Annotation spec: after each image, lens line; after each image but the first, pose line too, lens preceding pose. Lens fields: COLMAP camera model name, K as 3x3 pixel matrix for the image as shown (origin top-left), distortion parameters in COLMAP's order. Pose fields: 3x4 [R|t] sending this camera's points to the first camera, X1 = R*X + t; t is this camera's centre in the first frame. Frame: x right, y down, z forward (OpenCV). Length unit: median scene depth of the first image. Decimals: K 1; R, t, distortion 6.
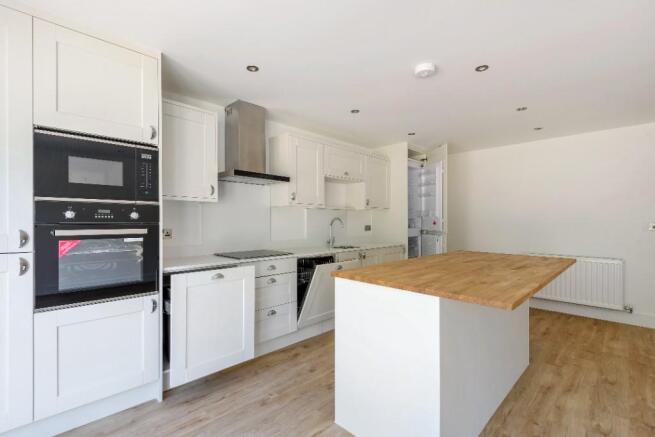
lens RADIAL K [[299.1, 0, 327.5], [0, 299.1, 218.5], [0, 0, 1]] dist [-0.000961, -0.000458]
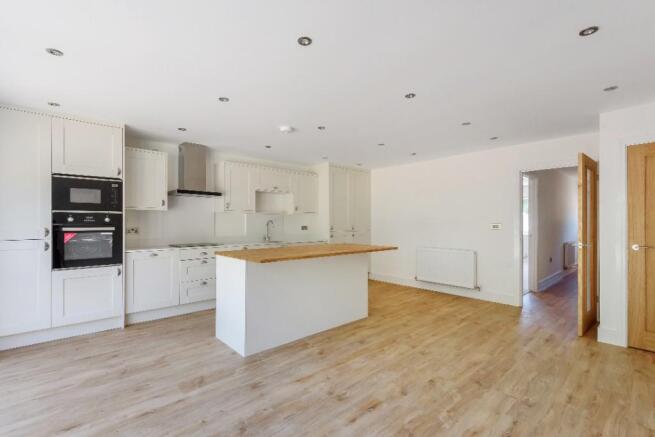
lens RADIAL K [[299.1, 0, 327.5], [0, 299.1, 218.5], [0, 0, 1]] dist [-0.000961, -0.000458]
pose [[0.999299, -0.001748, -0.037398, 0.670665], [0.001576, 0.999988, -0.004637, -0.006840], [0.037406, 0.004575, 0.999290, -0.665895]]
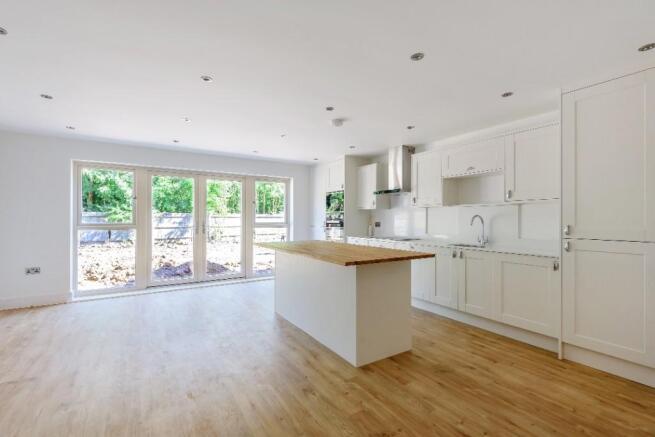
lens RADIAL K [[299.1, 0, 327.5], [0, 299.1, 218.5], [0, 0, 1]] dist [-0.000961, -0.000458]
pose [[-0.215151, 0.000627, -0.976581, 2.074571], [0.007030, 0.999975, -0.000907, 0.013135], [0.976556, -0.007060, -0.215150, 1.424693]]
